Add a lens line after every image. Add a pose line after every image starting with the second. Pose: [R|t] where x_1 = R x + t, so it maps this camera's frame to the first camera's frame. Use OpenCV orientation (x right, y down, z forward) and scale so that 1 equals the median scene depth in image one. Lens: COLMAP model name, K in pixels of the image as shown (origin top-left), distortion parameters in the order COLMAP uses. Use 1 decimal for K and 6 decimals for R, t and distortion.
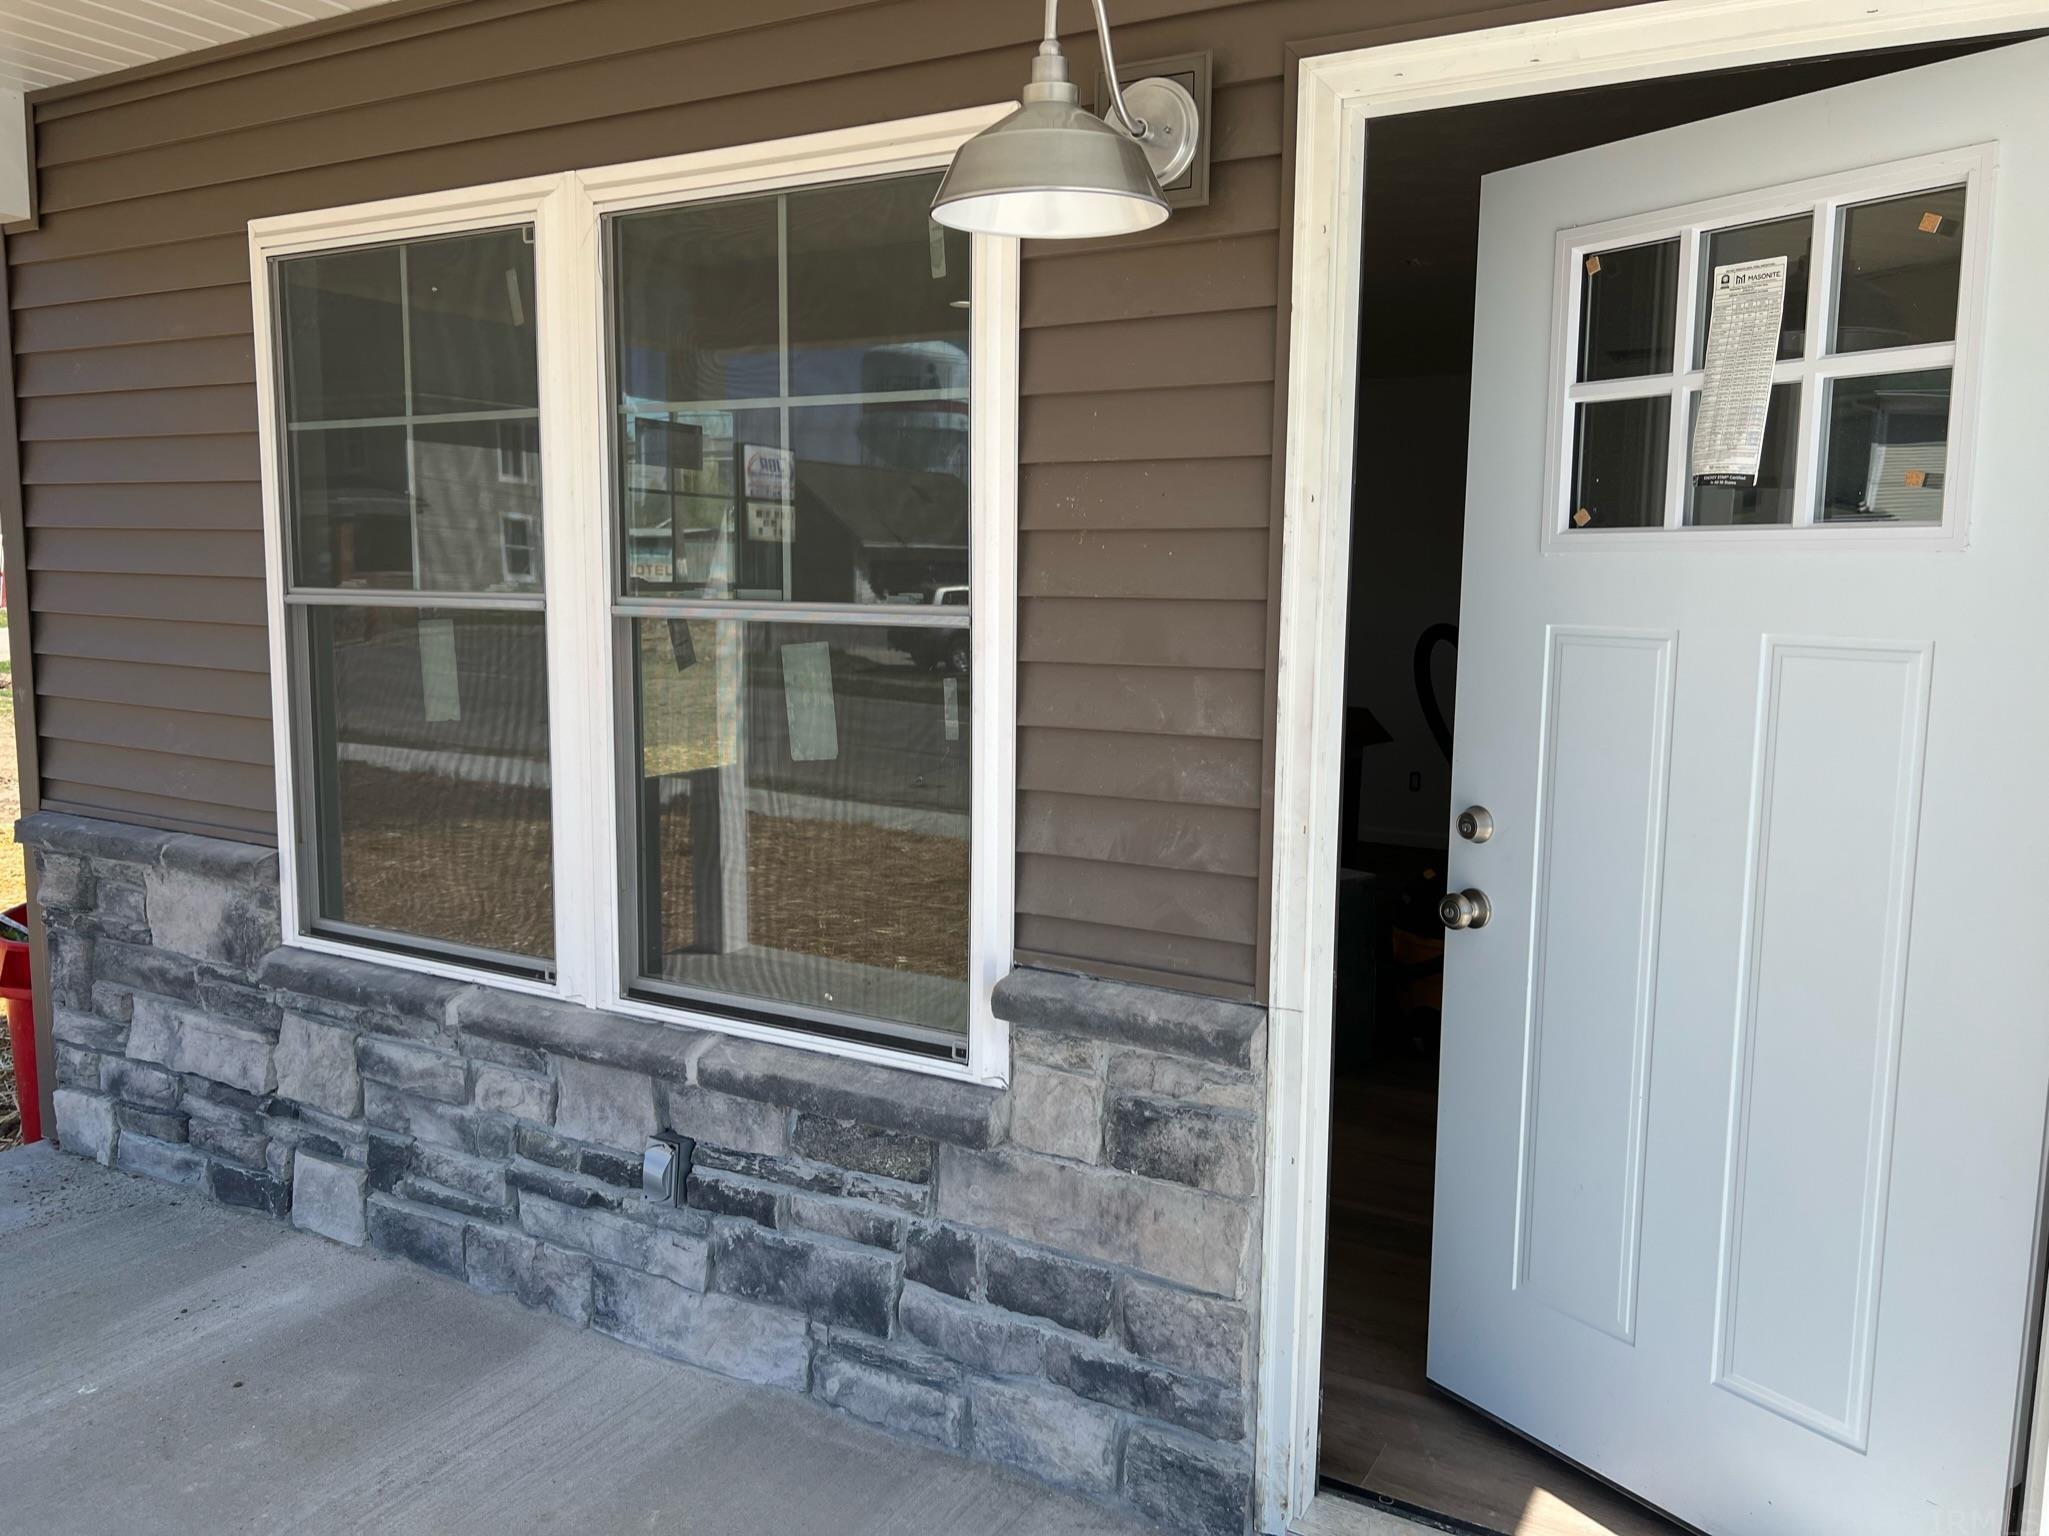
lens RADIAL K [[1538.0, 0, 1018.1], [0, 1538.0, 764.5], [0, 0, 1]] dist [0.048587, -0.057123]
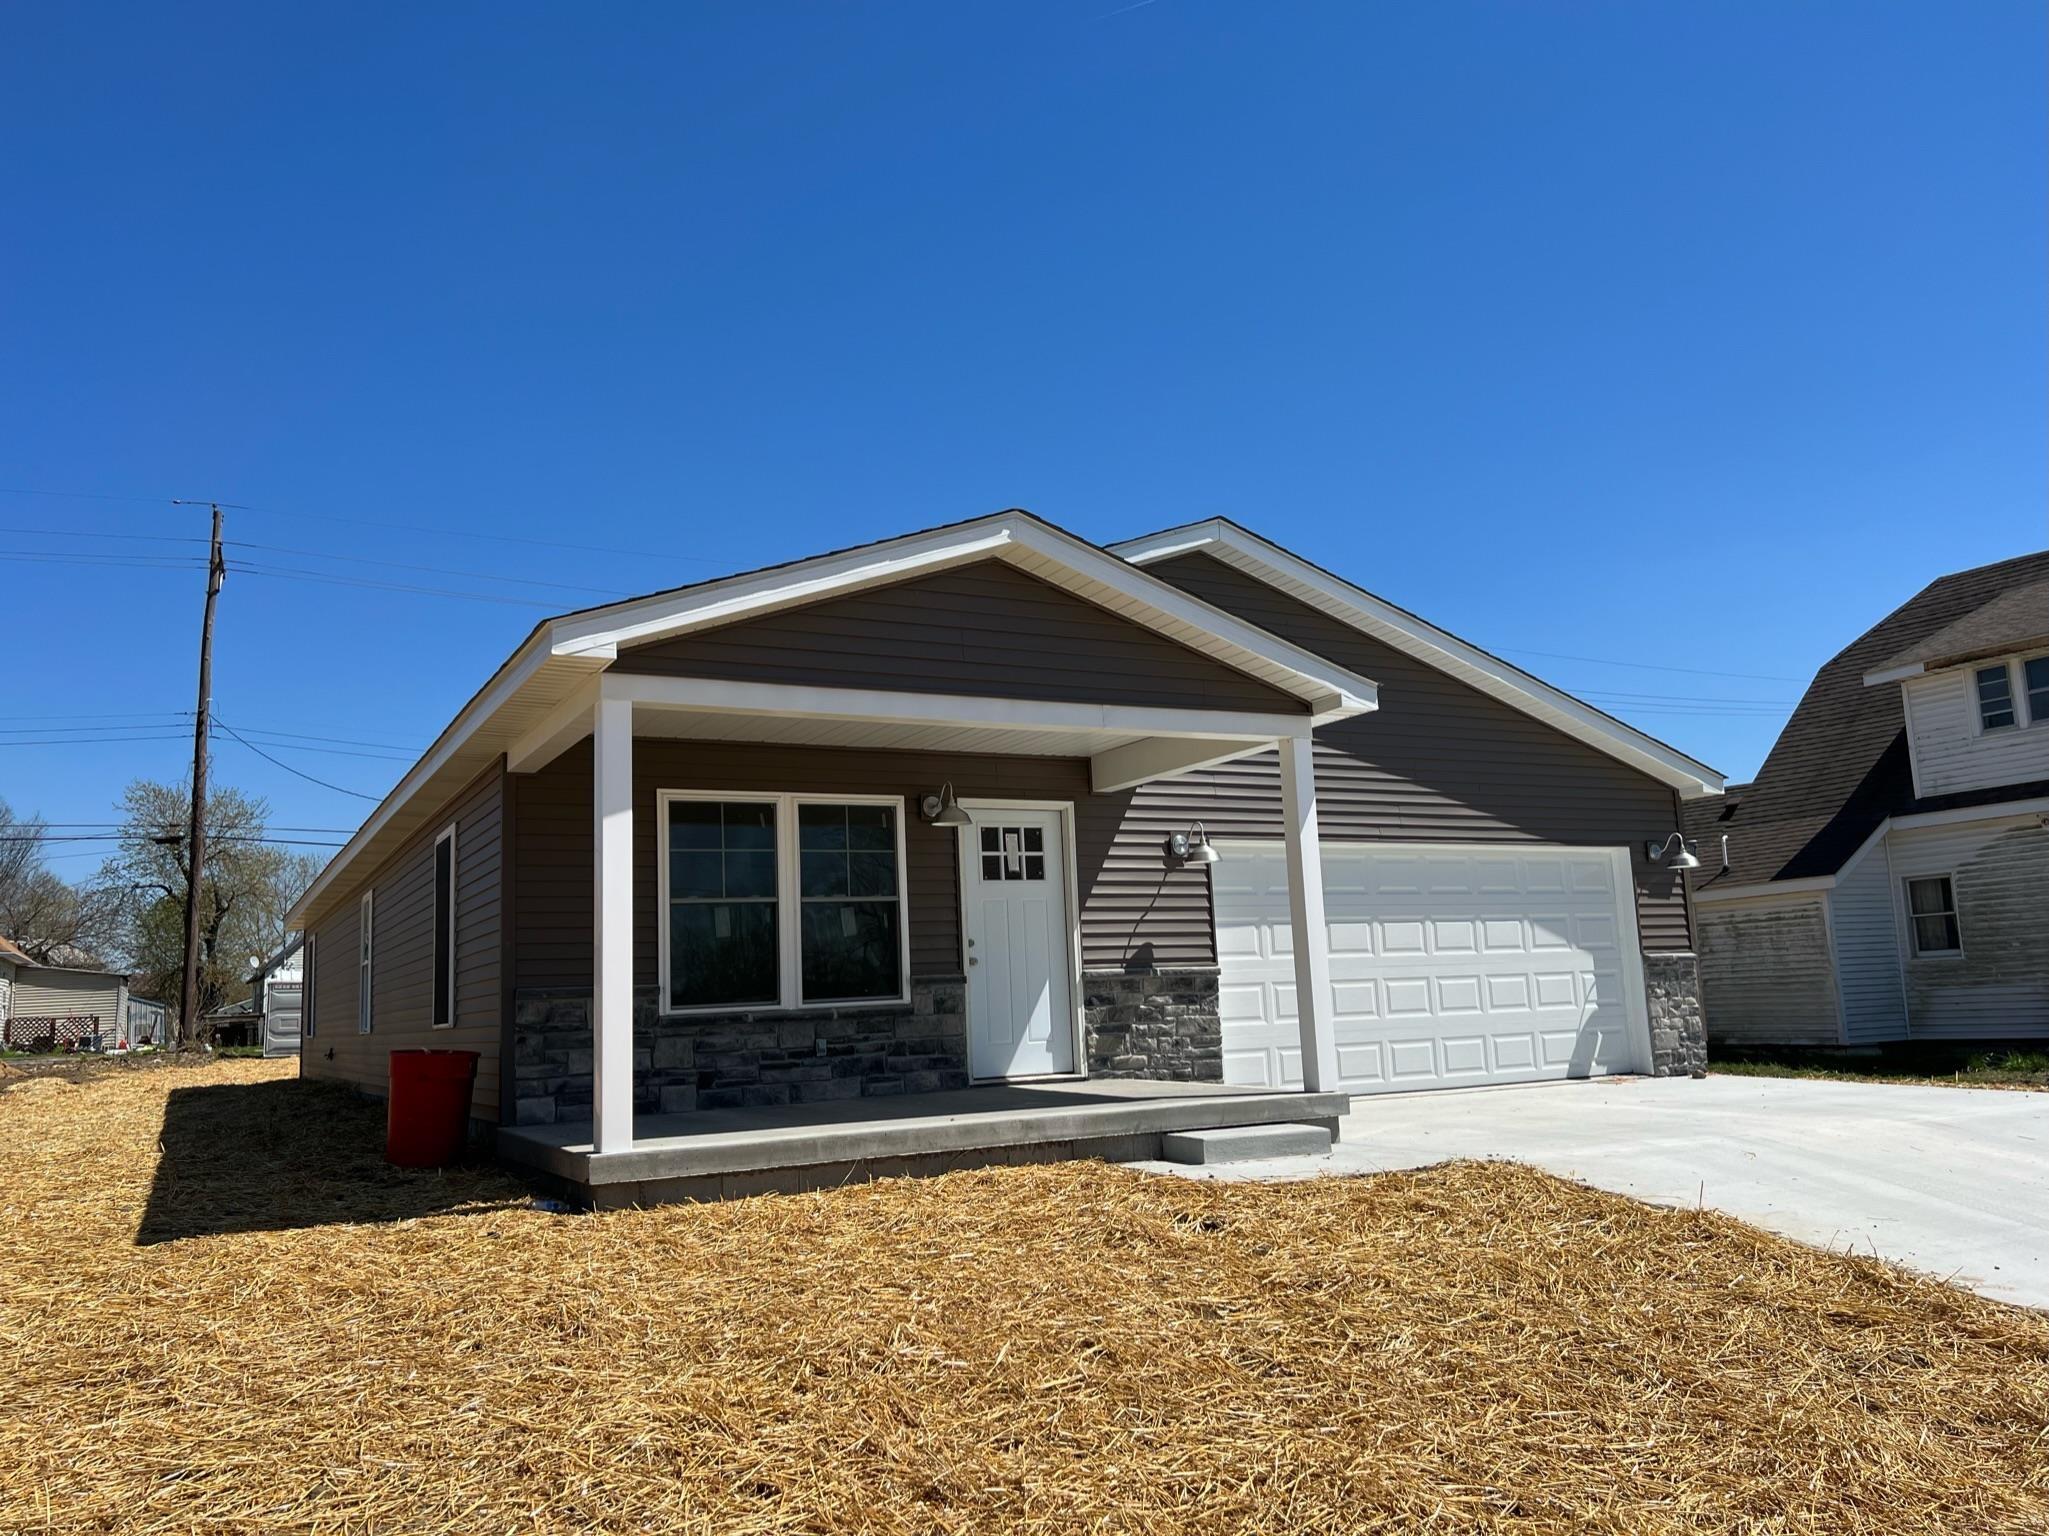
lens RADIAL K [[1544.1, 0, 1024.5], [0, 1544.1, 768.0], [0, 0, 1]] dist [0.172537, -0.438969]
pose [[0.526754, 0.091716, 0.845055, -3.168547], [0.154874, 0.967165, -0.201508, 0.434436], [-0.835789, 0.237022, 0.495254, -1.431830]]
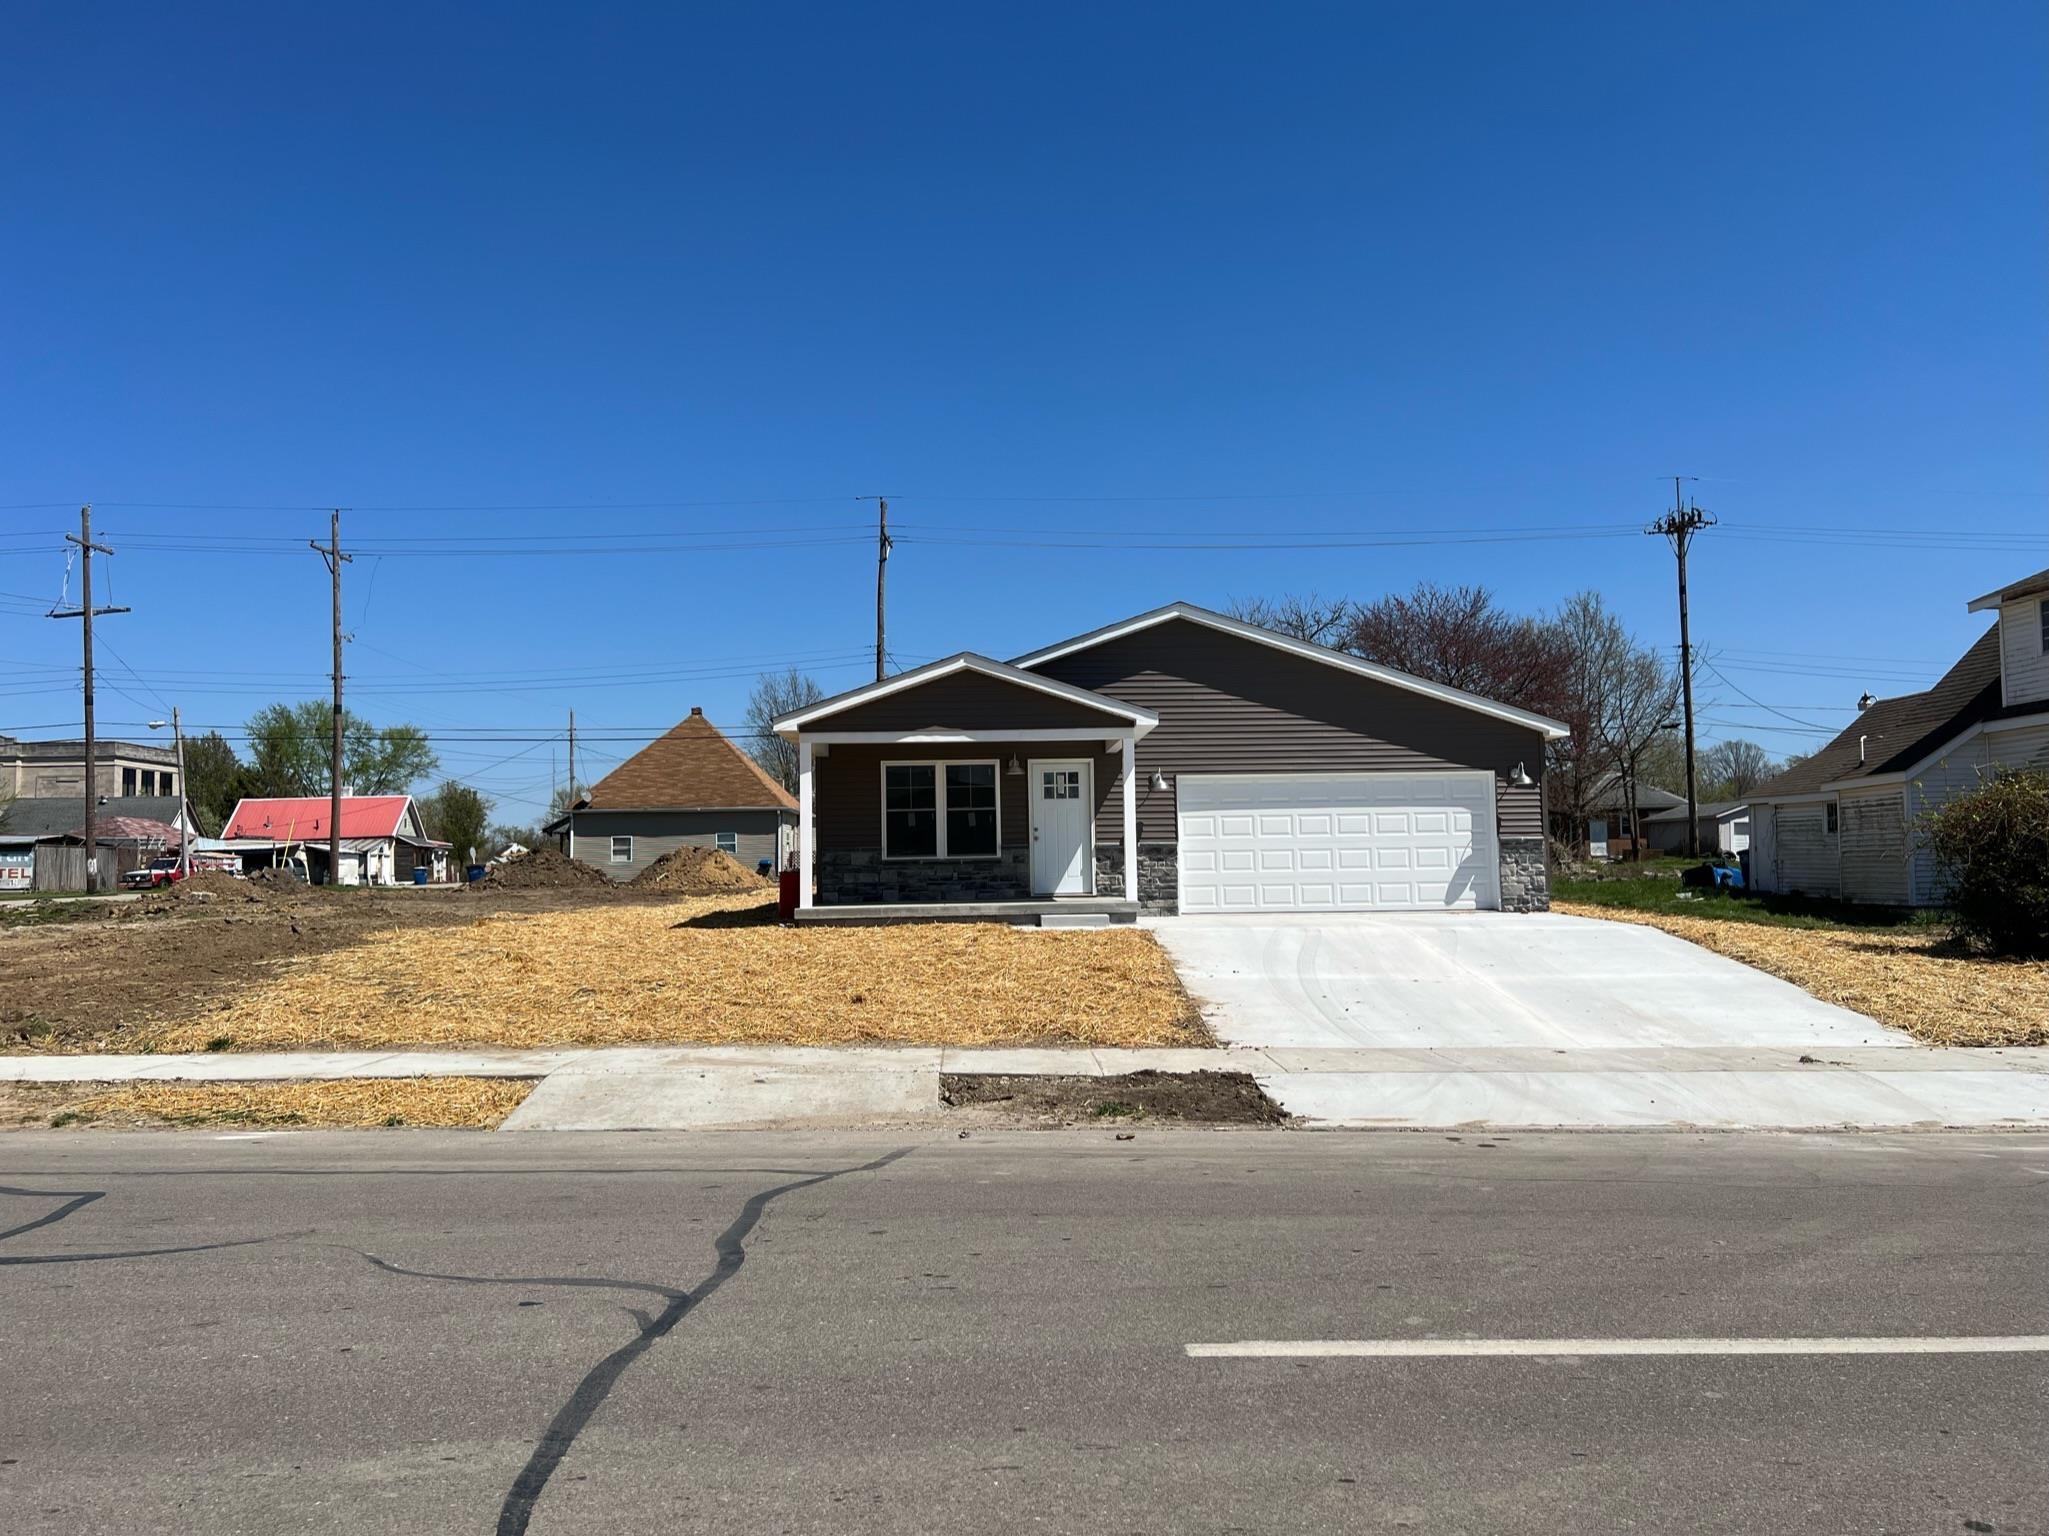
lens RADIAL K [[1548.7, 0, 1024.5], [0, 1548.7, 768.0], [0, 0, 1]] dist [0.140271, -0.190846]
pose [[0.853611, 0.006035, 0.520877, -4.169401], [0.093680, 0.981852, -0.164897, 1.076829], [-0.512419, 0.189553, 0.837554, -6.162046]]
